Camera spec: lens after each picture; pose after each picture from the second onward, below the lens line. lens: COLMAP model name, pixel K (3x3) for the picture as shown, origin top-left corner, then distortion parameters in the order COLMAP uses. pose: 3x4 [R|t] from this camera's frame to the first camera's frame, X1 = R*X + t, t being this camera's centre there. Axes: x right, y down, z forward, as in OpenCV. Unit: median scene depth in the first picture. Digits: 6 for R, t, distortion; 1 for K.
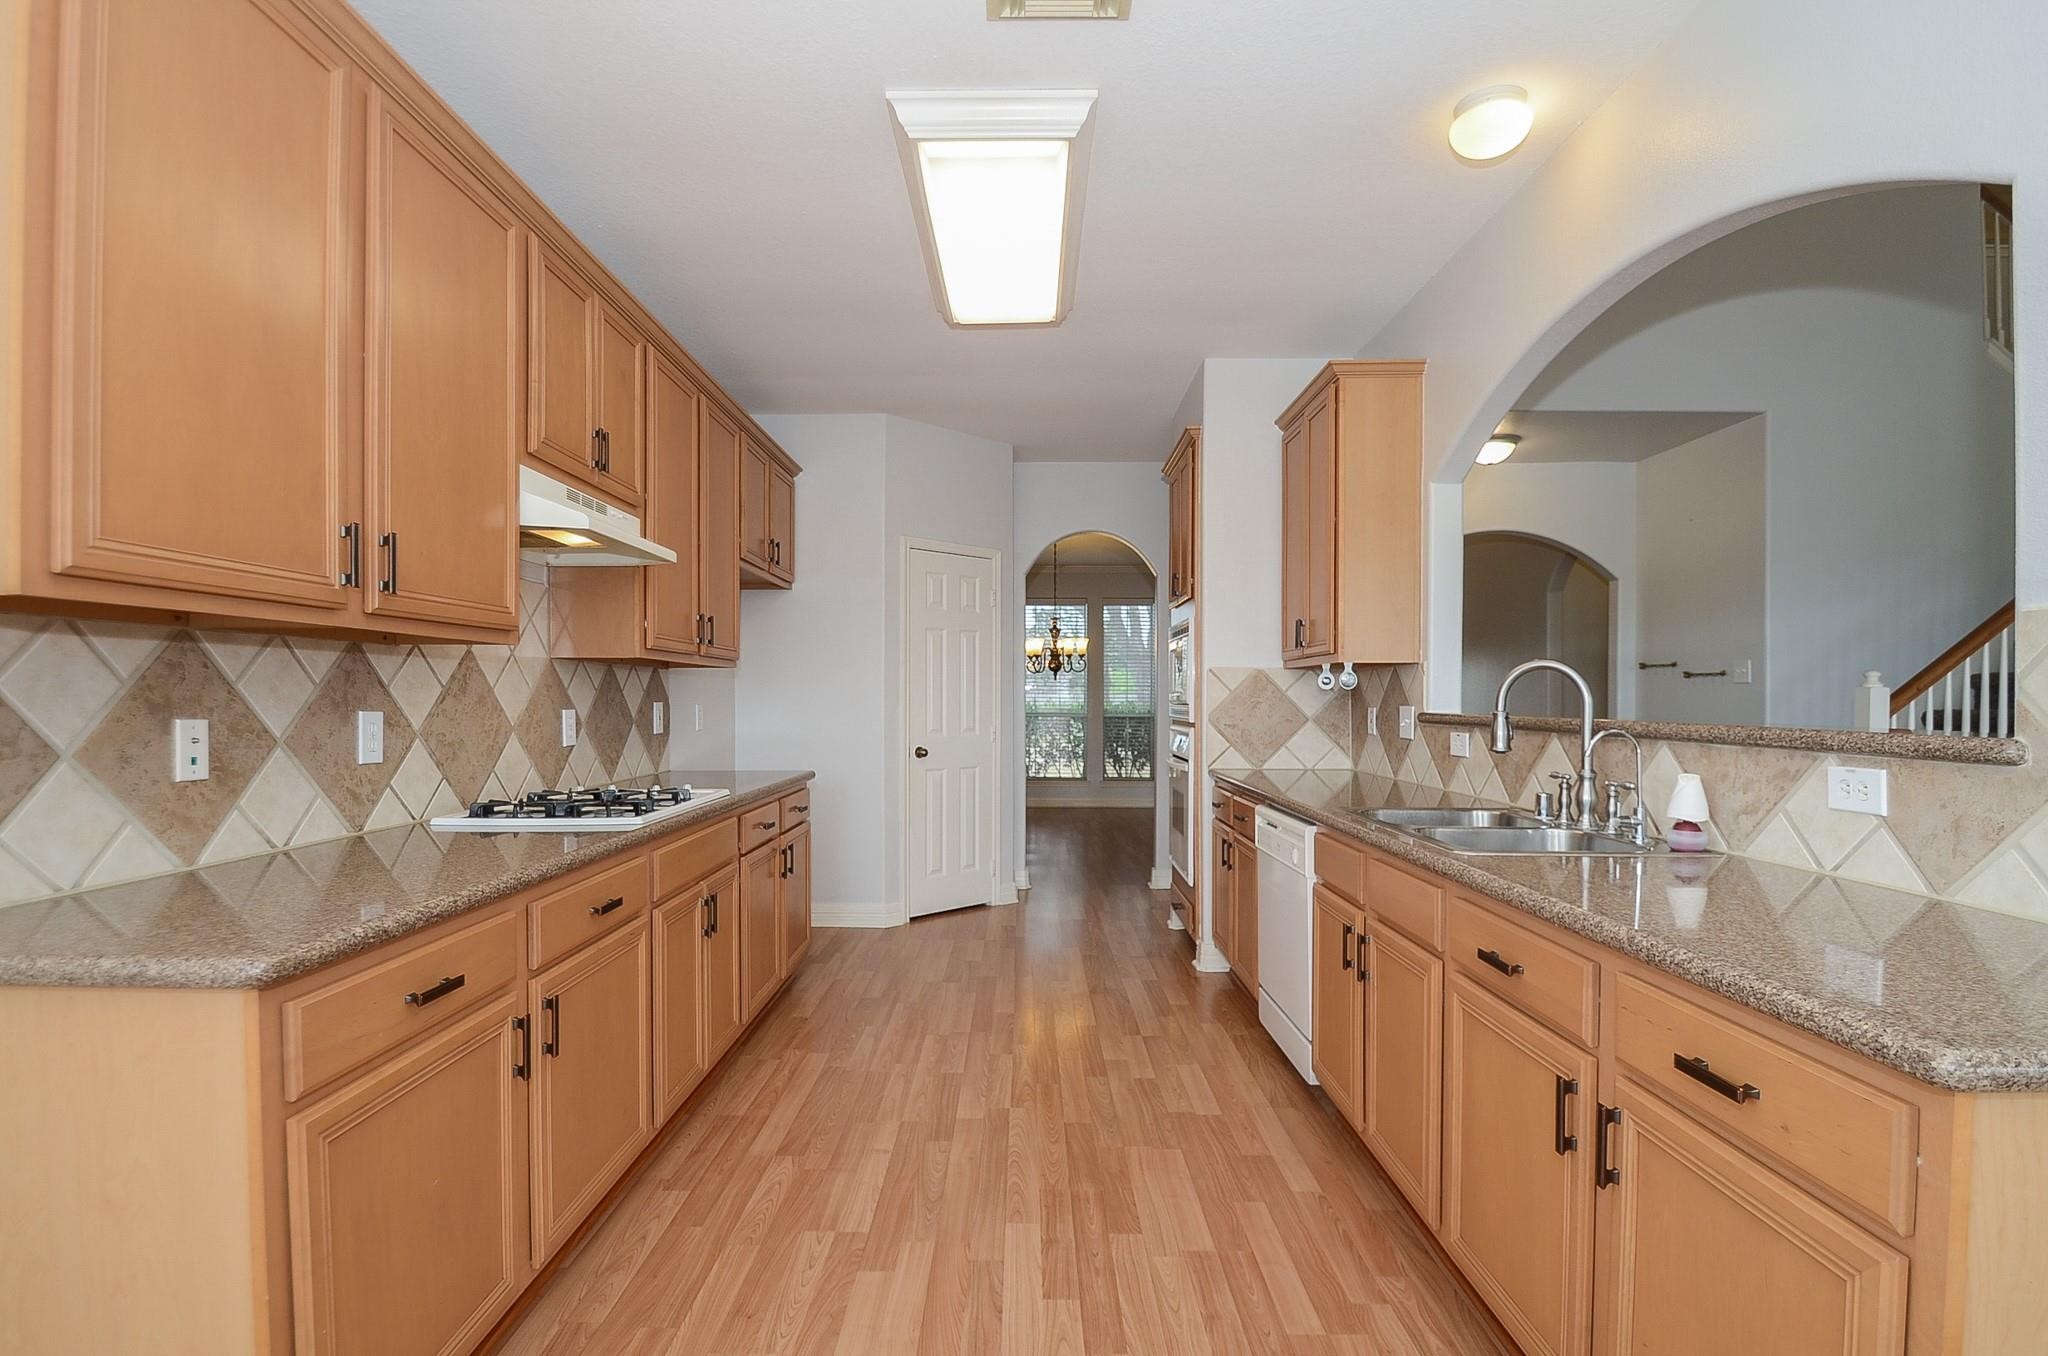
lens RADIAL K [[994.0, 0, 1022.0], [0, 994.0, 700.5], [0, 0, 1]] dist [-0.000571, -0.000197]
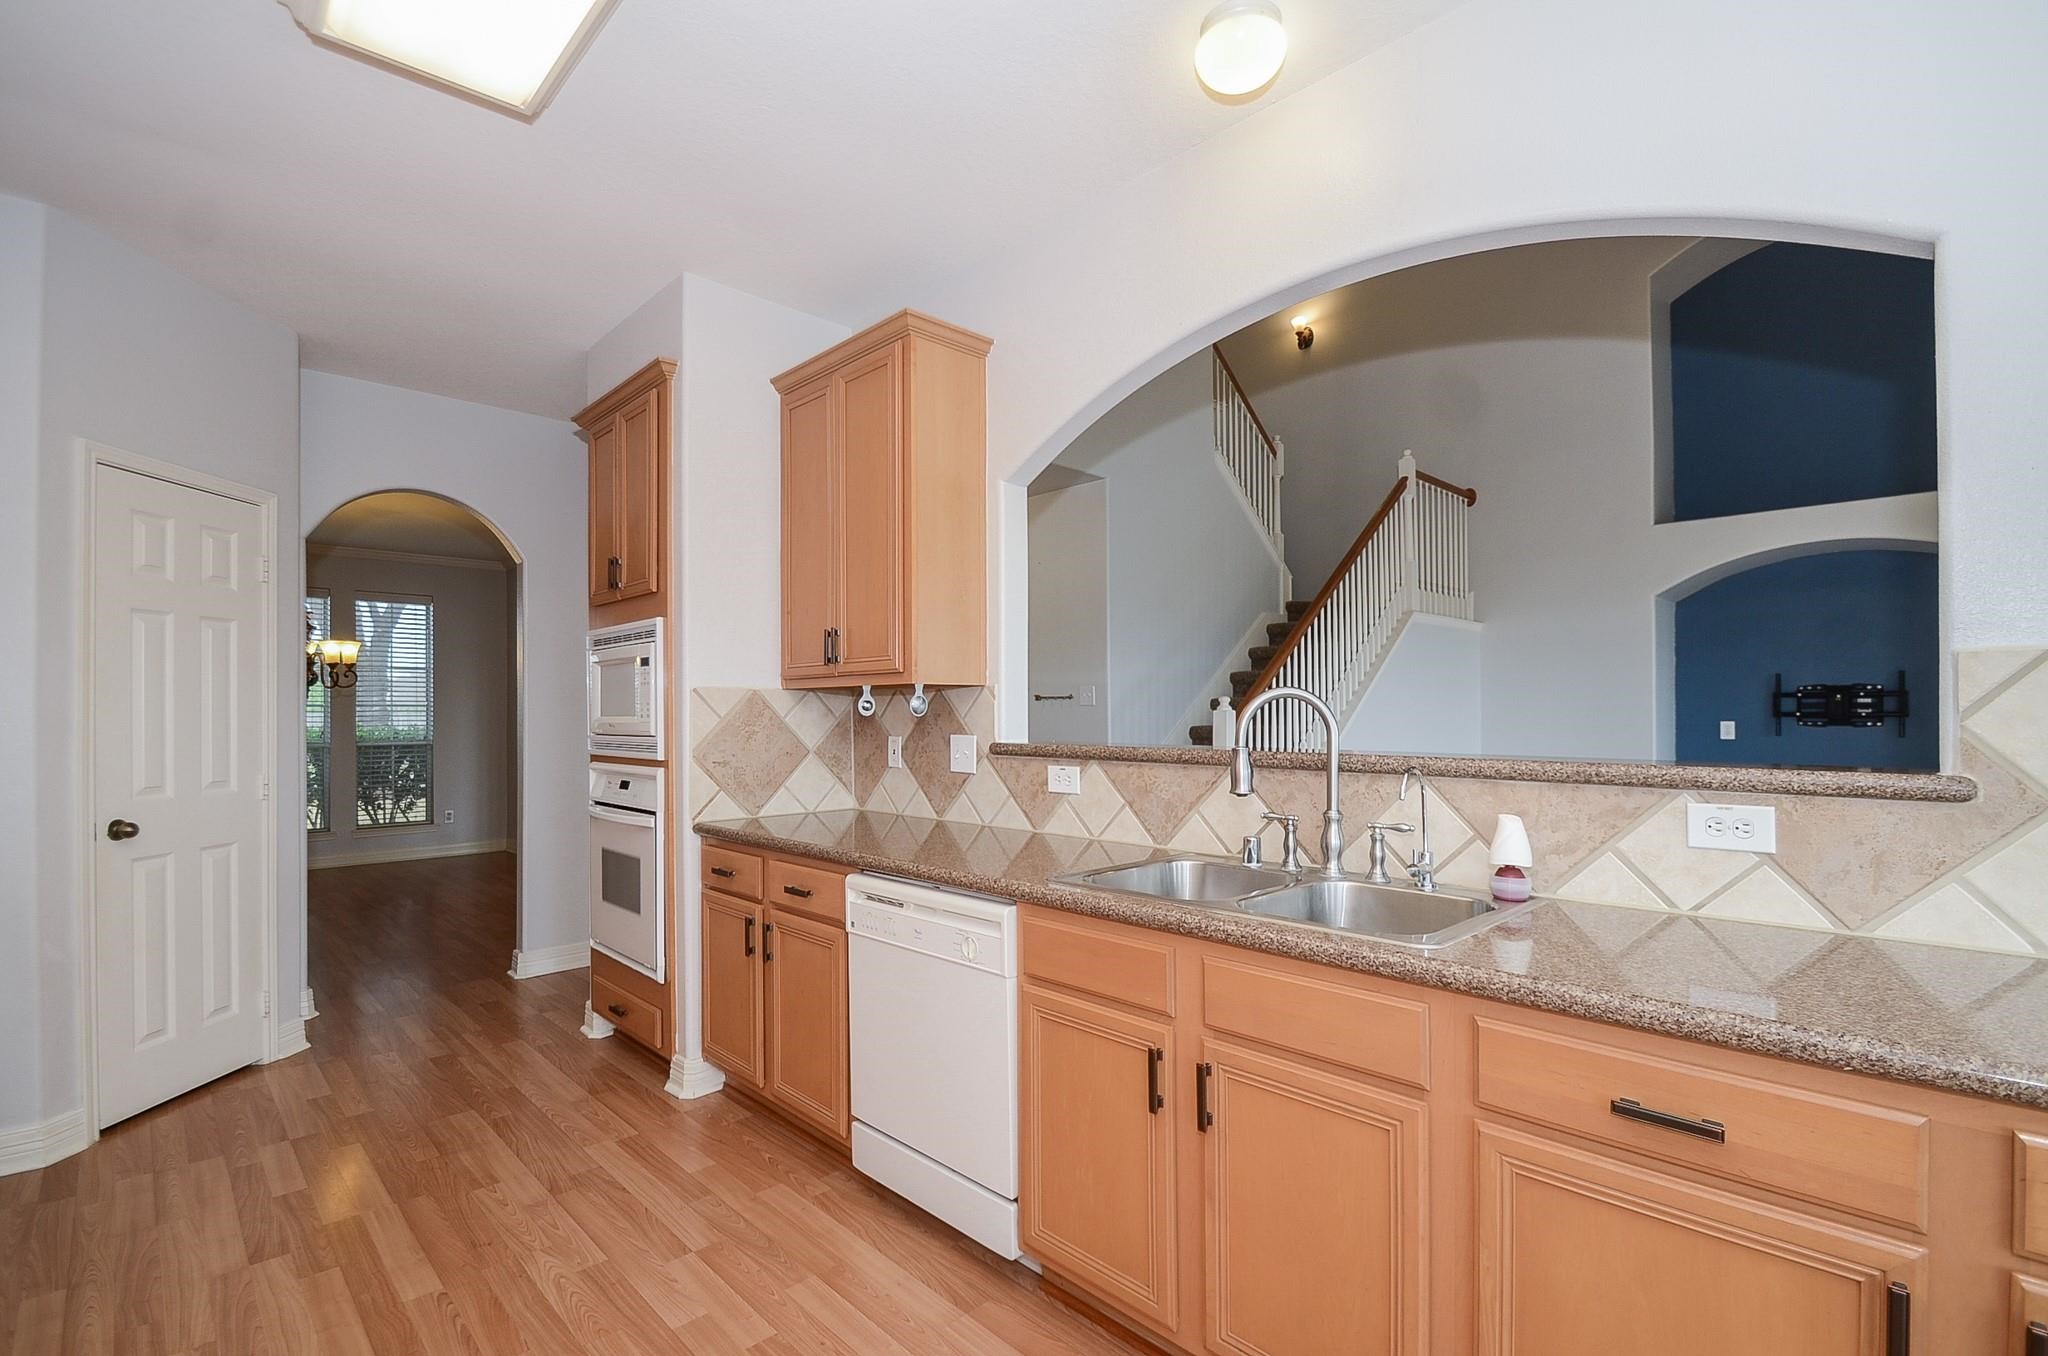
lens RADIAL K [[926.4, 0, 1027.5], [0, 926.4, 705.7], [0, 0, 1]] dist [-0.000142, -0.007958]
pose [[0.717721, -0.000602, 0.696330, -0.135408], [0.008637, 0.999930, -0.008039, -0.013185], [-0.696277, 0.011784, 0.717676, 0.381272]]
